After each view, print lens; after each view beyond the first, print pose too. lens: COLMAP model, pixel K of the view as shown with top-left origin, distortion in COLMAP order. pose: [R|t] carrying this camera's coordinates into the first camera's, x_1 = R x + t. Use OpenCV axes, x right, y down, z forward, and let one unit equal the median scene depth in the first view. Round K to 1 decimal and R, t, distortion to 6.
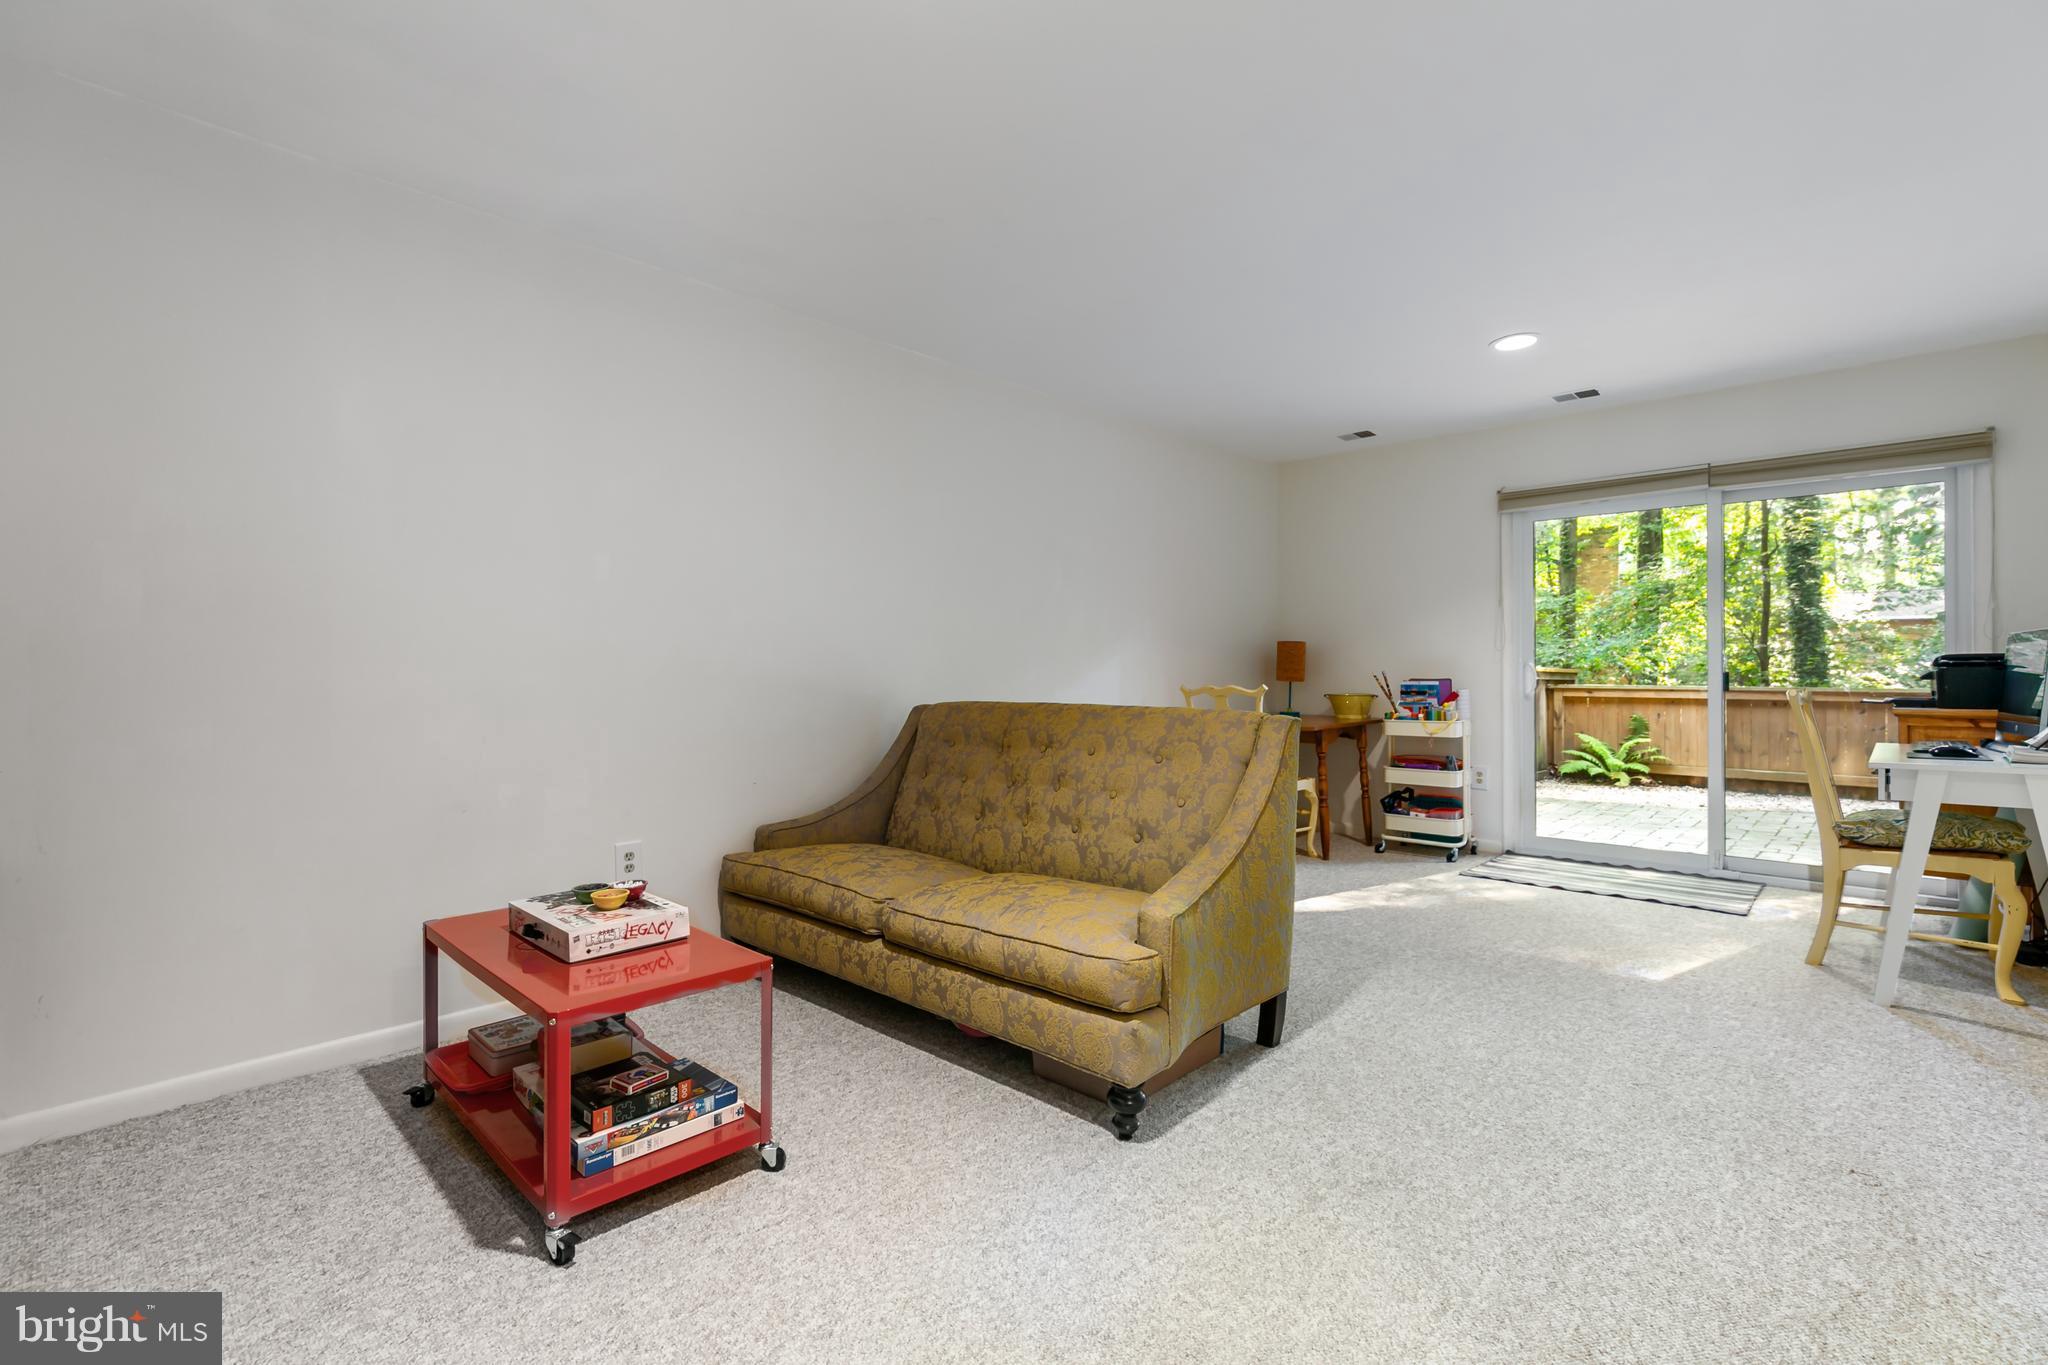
lens RADIAL K [[948.5, 0, 1010.5], [0, 948.5, 675.5], [0, 0, 1]] dist [0.000674, -0.000301]
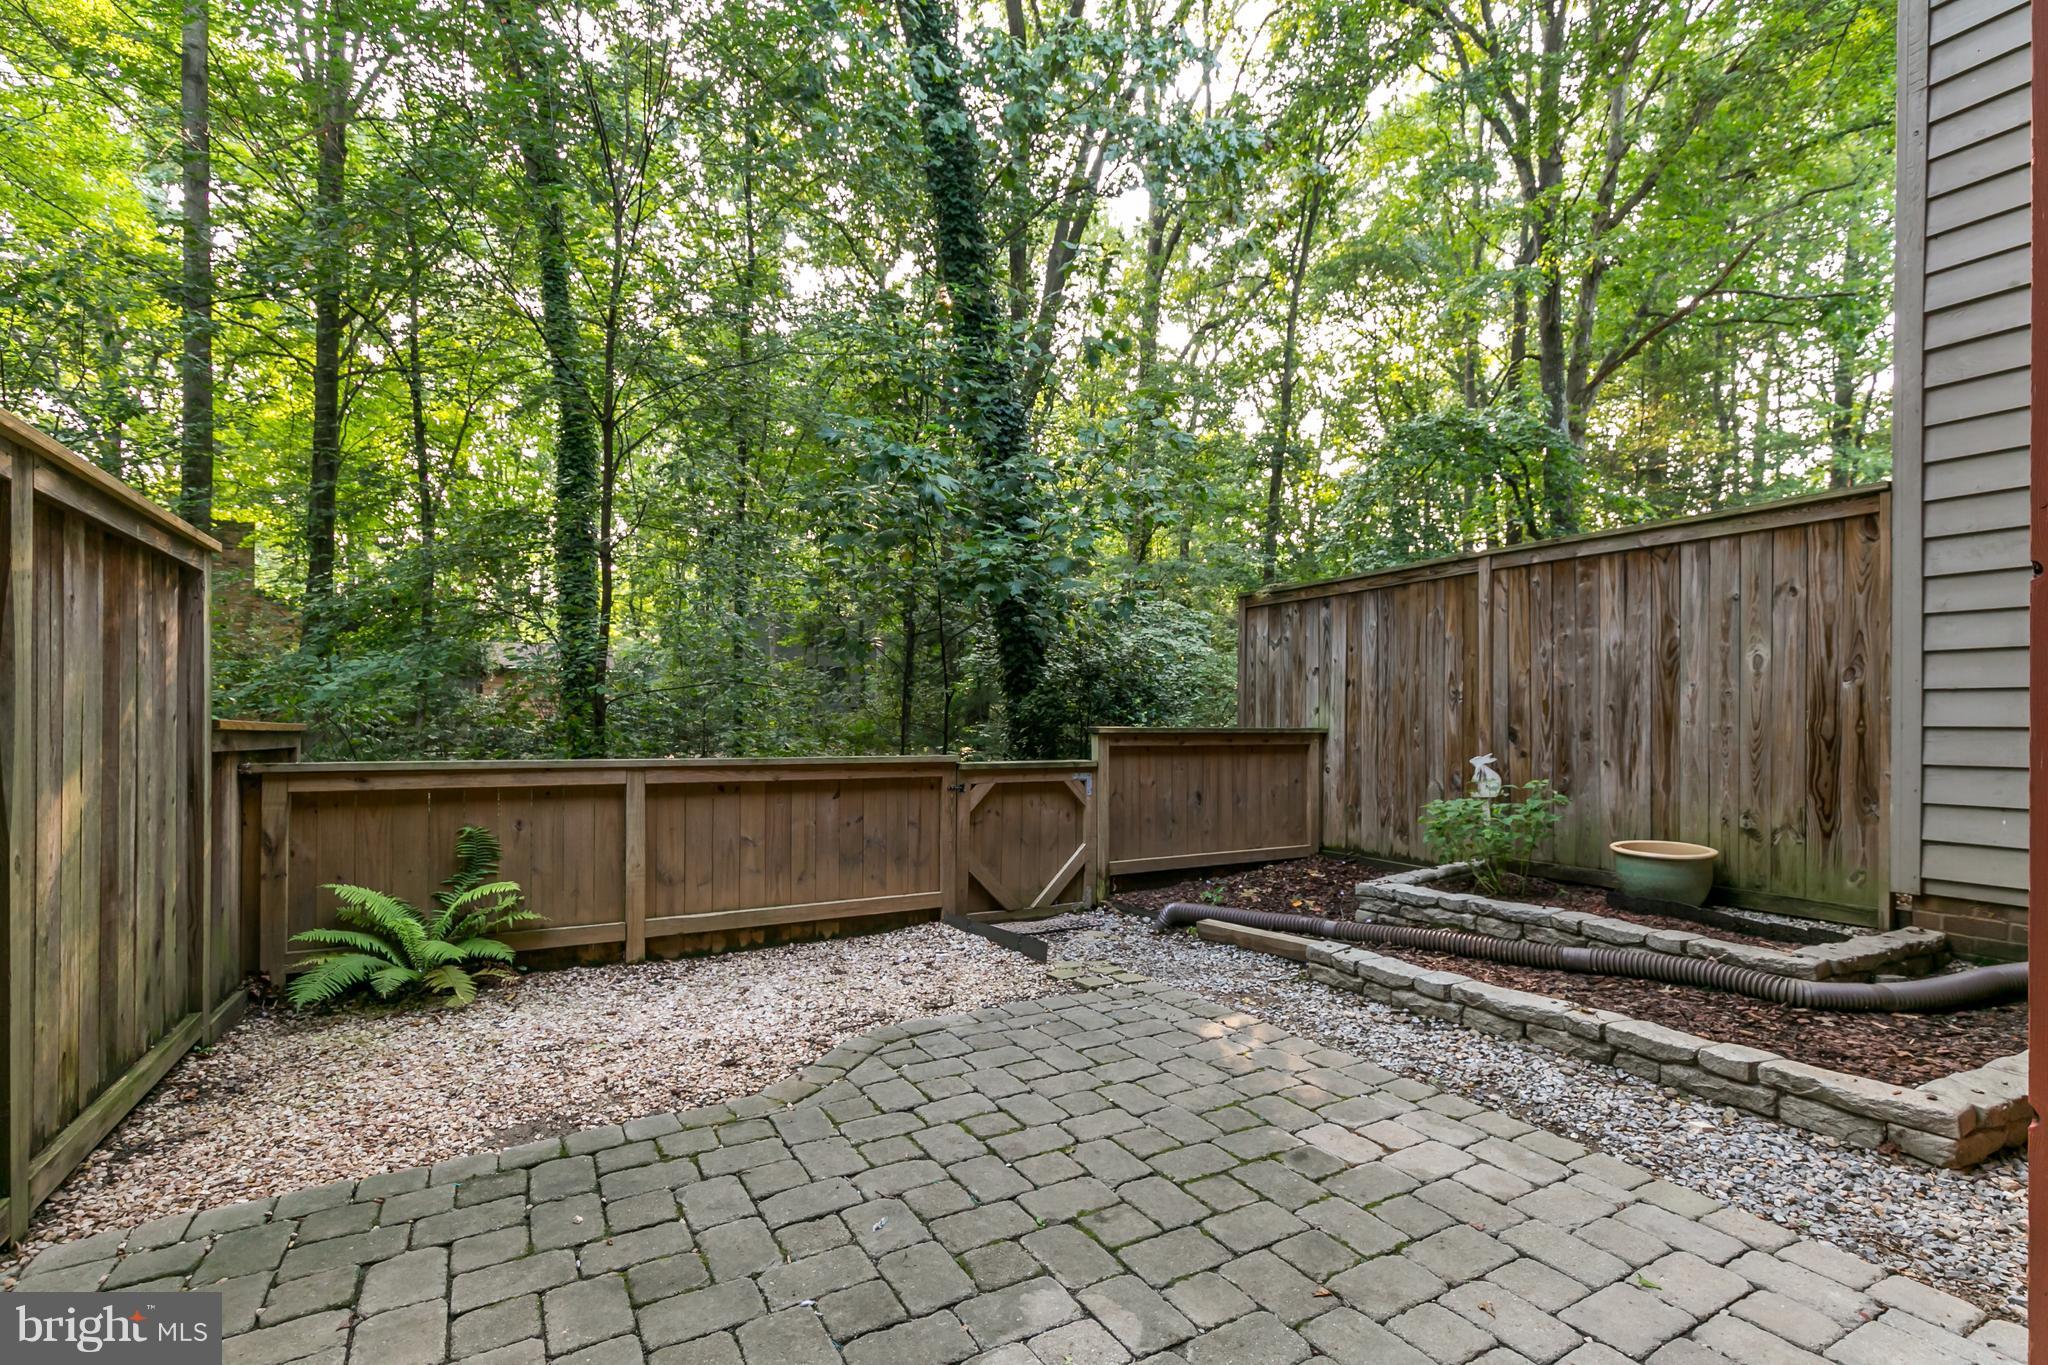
lens RADIAL K [[948.5, 0, 1031.6], [0, 948.5, 728.4], [0, 0, 1]] dist [0.000674, -0.000301]
pose [[0.257714, 0.003627, 0.966215, 0.295796], [0.002965, 0.999985, -0.004544, -0.002134], [-0.966217, 0.004036, 0.257699, 0.628339]]
